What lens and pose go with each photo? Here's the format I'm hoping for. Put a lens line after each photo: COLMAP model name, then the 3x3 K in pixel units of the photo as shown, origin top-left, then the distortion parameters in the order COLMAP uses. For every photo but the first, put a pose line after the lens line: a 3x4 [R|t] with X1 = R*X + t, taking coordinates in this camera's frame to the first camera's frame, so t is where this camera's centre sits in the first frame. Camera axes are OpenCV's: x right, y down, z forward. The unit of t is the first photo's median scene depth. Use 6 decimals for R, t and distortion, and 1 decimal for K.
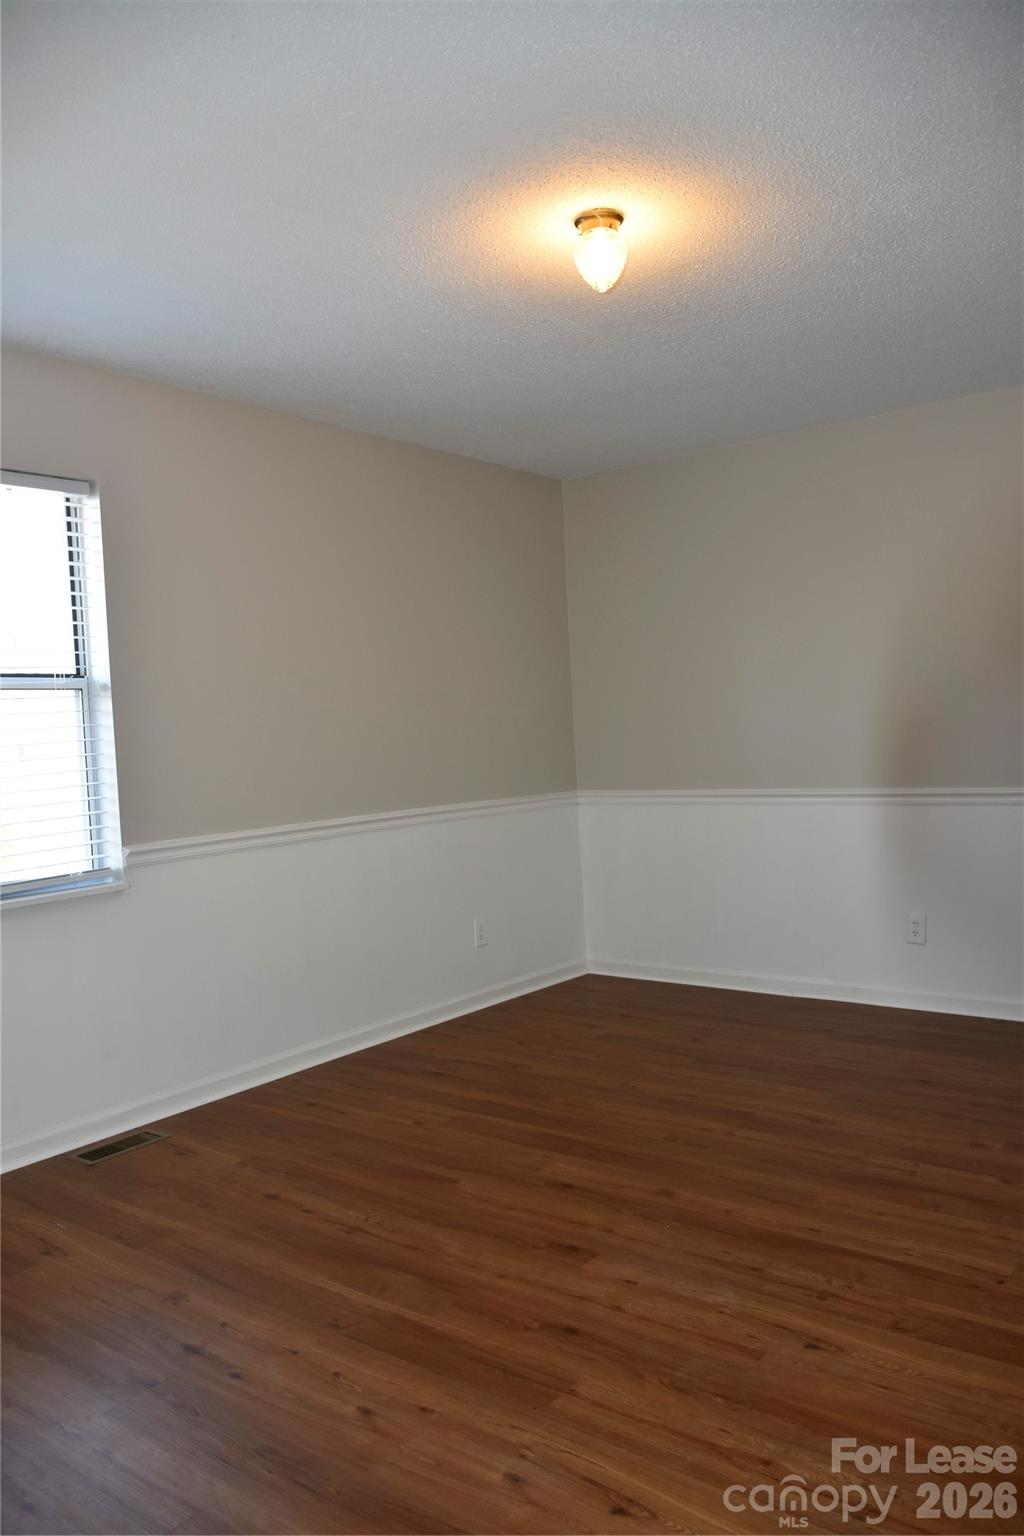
lens RADIAL K [[1196.2, 0, 514.4], [0, 1196.2, 770.5], [0, 0, 1]] dist [-0.014204, -0.014227]
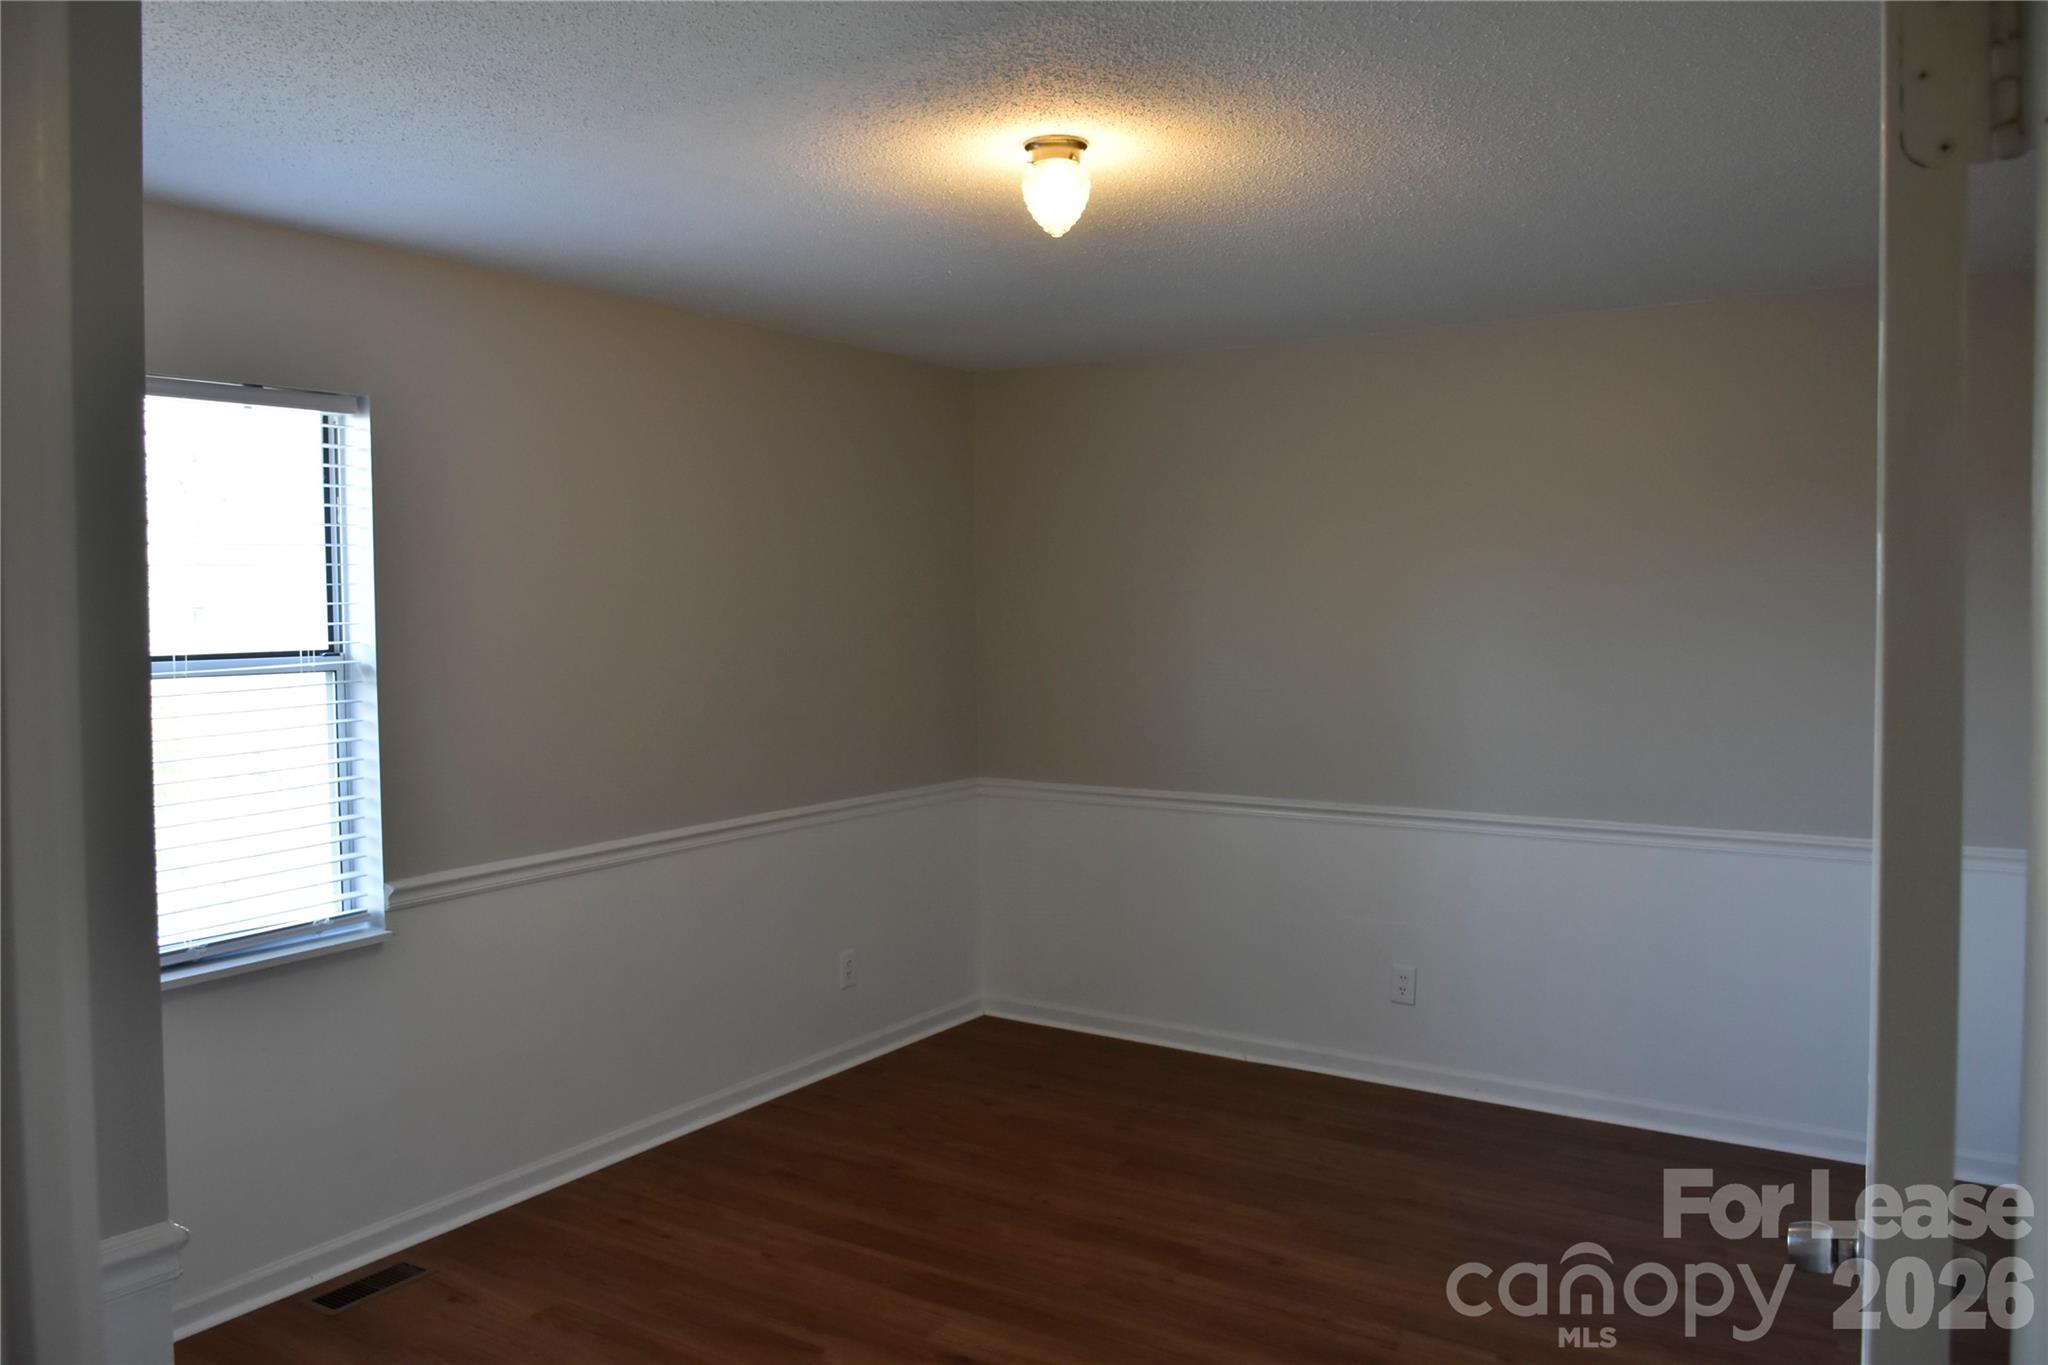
lens RADIAL K [[1595.0, 0, 1019.5], [0, 1595.0, 674.5], [0, 0, 1]] dist [-0.014204, -0.014227]
pose [[0.995158, 0.038639, 0.090374, -0.025683], [-0.039523, 0.999187, 0.008006, -0.092042], [-0.089991, -0.011539, 0.995876, -0.032556]]
